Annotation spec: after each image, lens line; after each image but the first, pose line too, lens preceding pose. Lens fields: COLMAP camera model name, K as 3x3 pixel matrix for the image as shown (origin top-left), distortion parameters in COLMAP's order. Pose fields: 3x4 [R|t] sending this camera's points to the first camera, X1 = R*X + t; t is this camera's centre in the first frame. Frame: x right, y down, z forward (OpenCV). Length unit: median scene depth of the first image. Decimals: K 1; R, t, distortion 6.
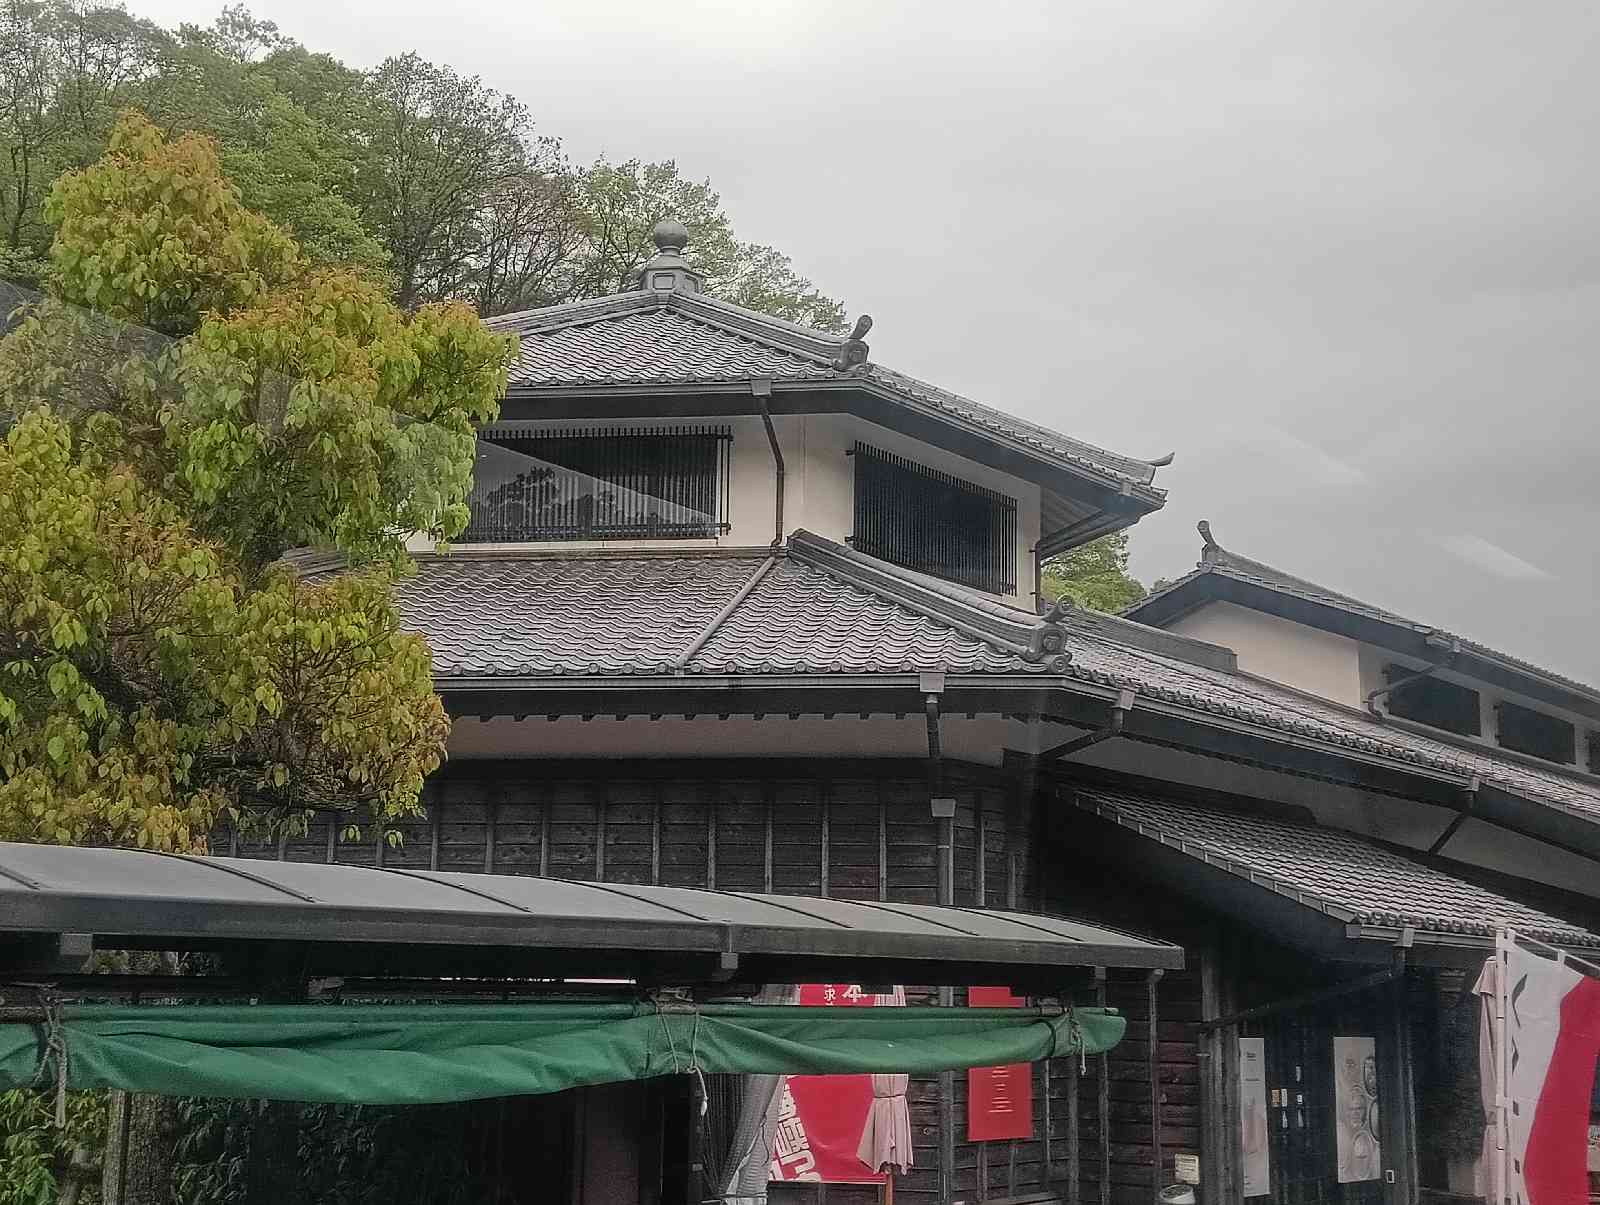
lens RADIAL K [[1887.6, 0, 800.0], [0, 1887.6, 602.5], [0, 0, 1]] dist [0.067381, -0.032507]
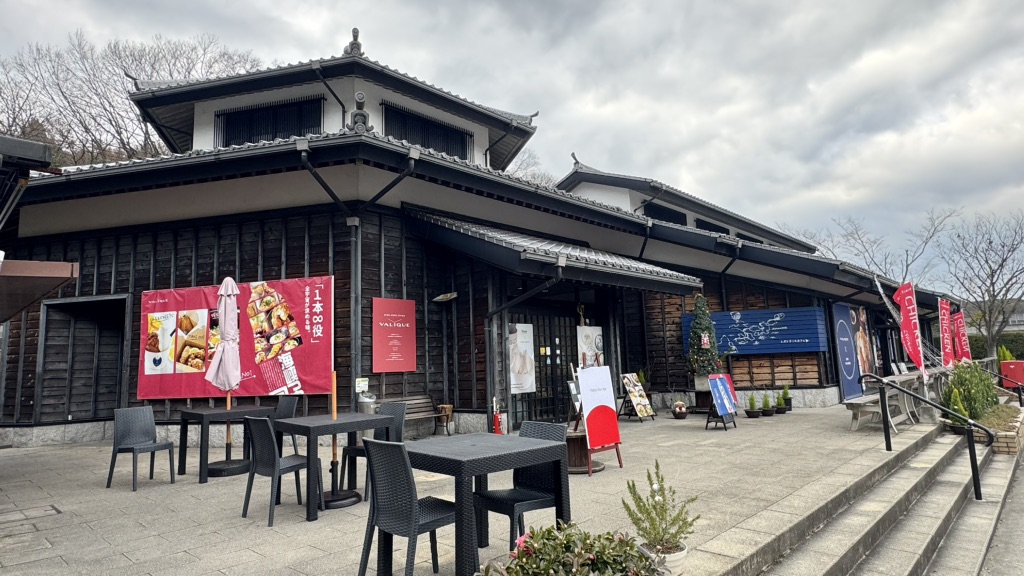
lens RADIAL K [[553.5, 0, 494.5], [0, 553.5, 287.0], [0, 0, 1]] dist [0.001893, 0.000042]
pose [[0.994782, -0.064314, -0.079196, 0.259056], [0.069890, 0.995112, 0.069768, 0.138800], [0.074321, -0.074939, 0.994415, 0.355656]]
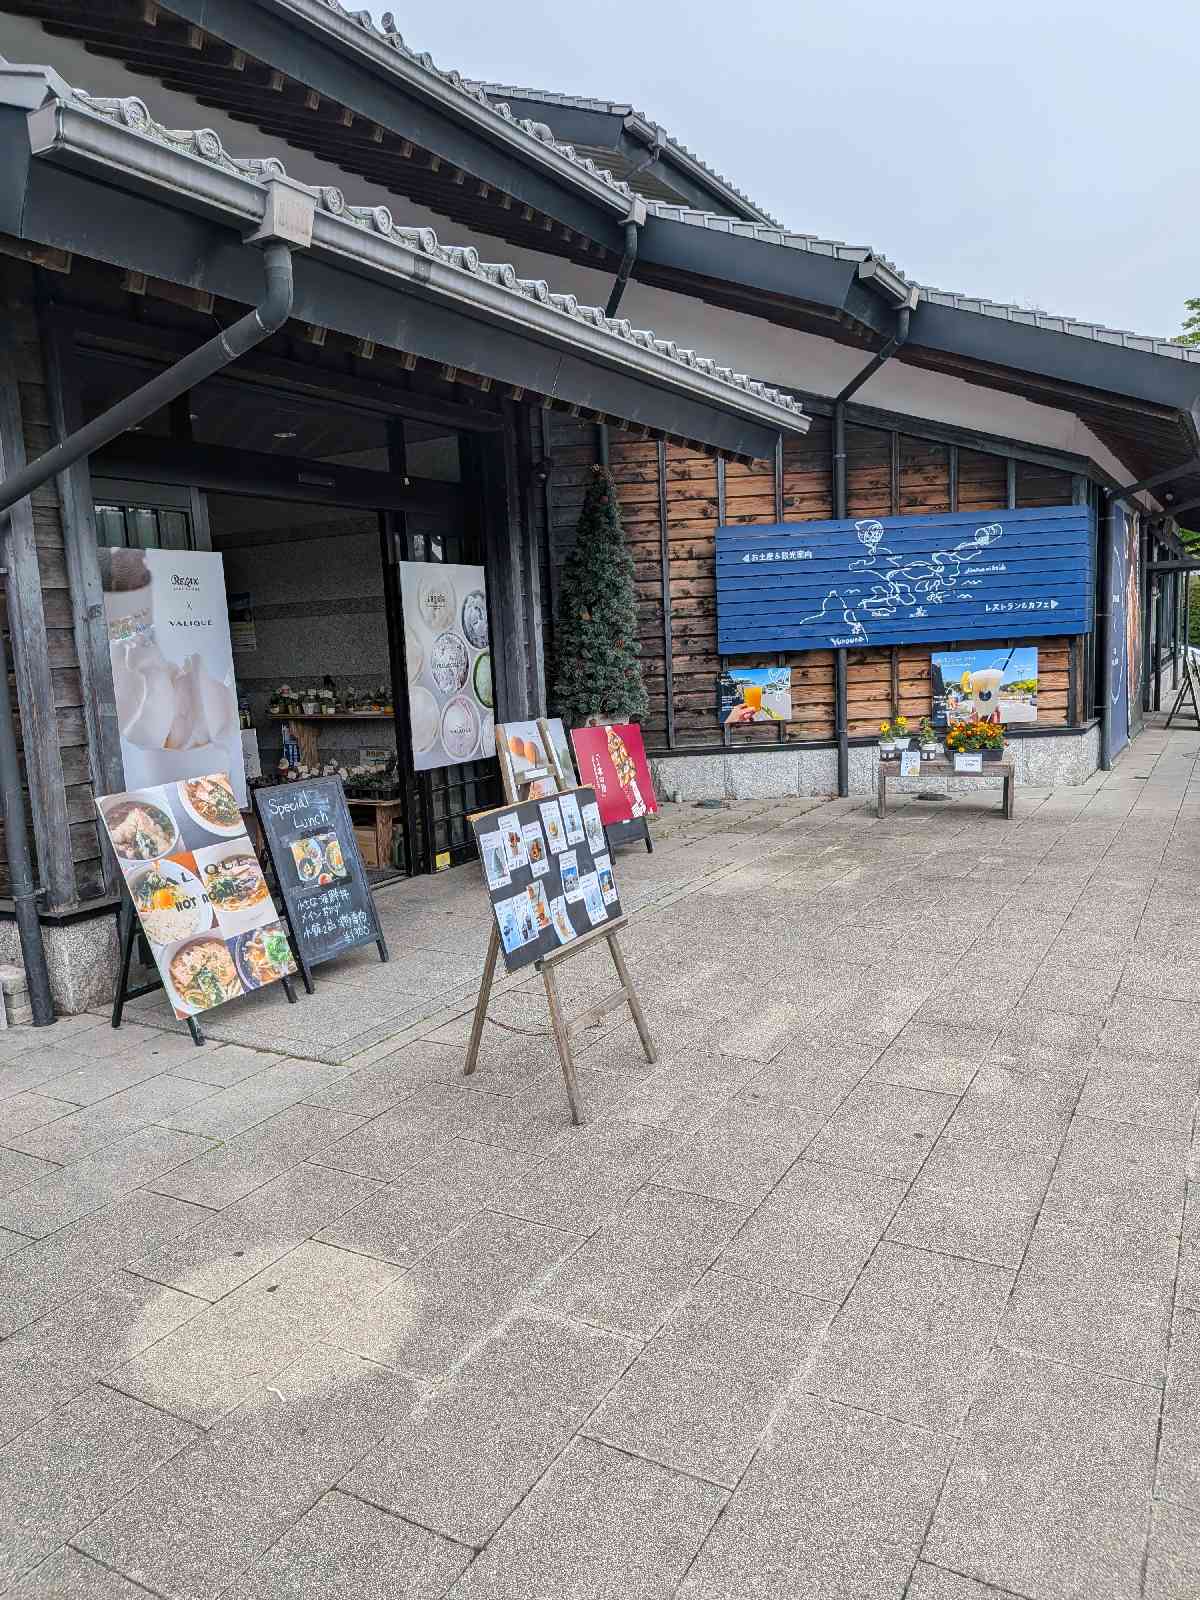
lens RADIAL K [[1224.7, 0, 600.0], [0, 1224.7, 800.0], [0, 0, 1]] dist [0.029399, -0.004720]
pose [[0.976774, -0.097685, 0.190708, 0.283742], [0.029500, 0.942865, 0.331866, 0.182412], [-0.212231, -0.318532, 0.923848, 0.617450]]
